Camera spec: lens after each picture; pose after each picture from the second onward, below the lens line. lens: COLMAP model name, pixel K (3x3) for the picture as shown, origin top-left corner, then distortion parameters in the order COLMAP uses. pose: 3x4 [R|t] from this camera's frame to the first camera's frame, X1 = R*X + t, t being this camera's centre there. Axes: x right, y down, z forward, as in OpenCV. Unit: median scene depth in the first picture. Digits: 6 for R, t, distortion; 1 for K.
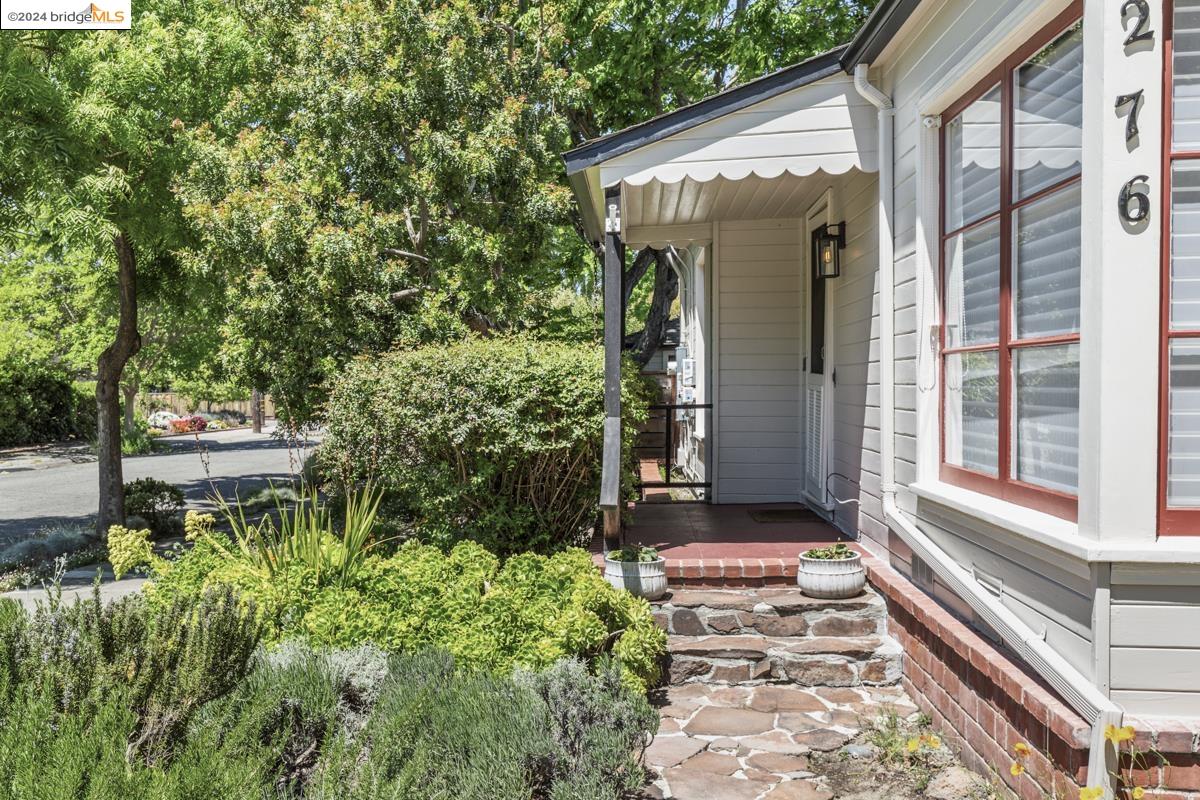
lens RADIAL K [[1070.5, 0, 507.1], [0, 1070.5, 415.3], [0, 0, 1]] dist [0.017819, 0.010065]
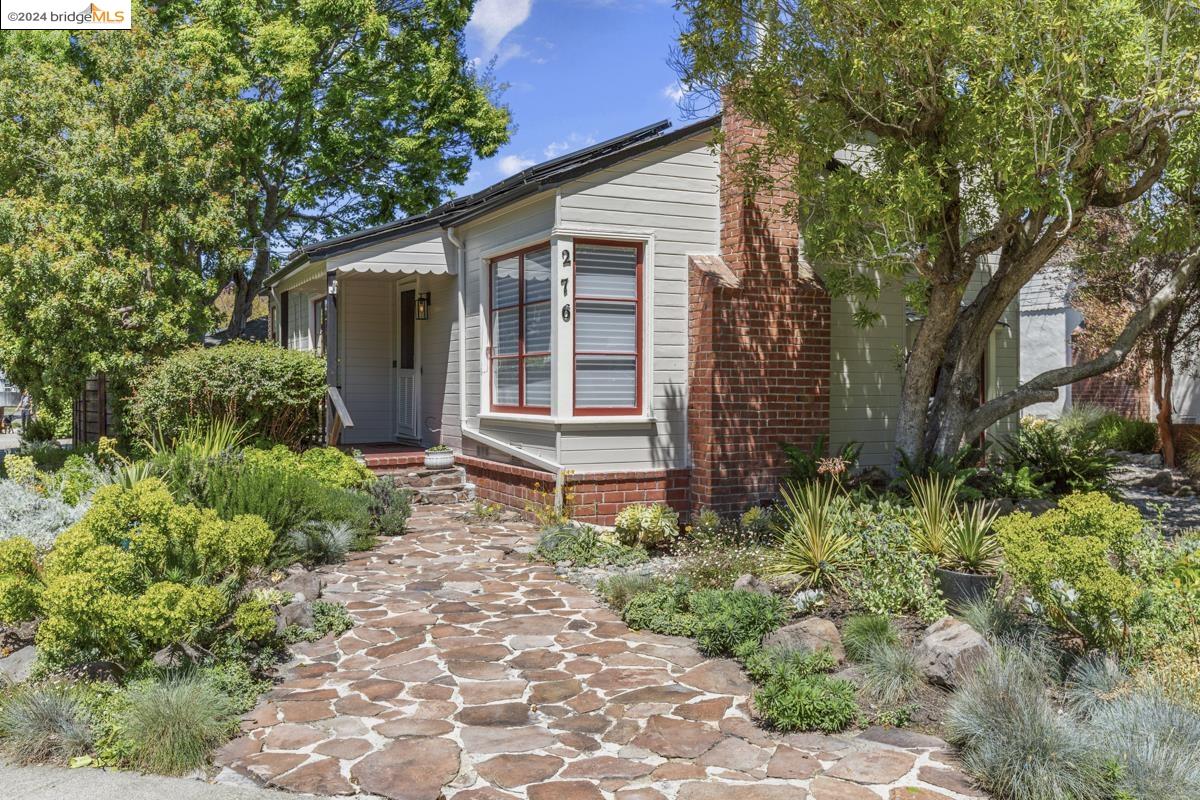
lens RADIAL K [[1022.7, 0, 596.2], [0, 1022.7, 403.6], [0, 0, 1]] dist [-0.013960, -0.000473]
pose [[0.822083, 0.000670, 0.569367, -0.547135], [0.008649, 0.999869, -0.013664, 0.059302], [-0.569302, 0.016157, 0.821970, -0.785506]]
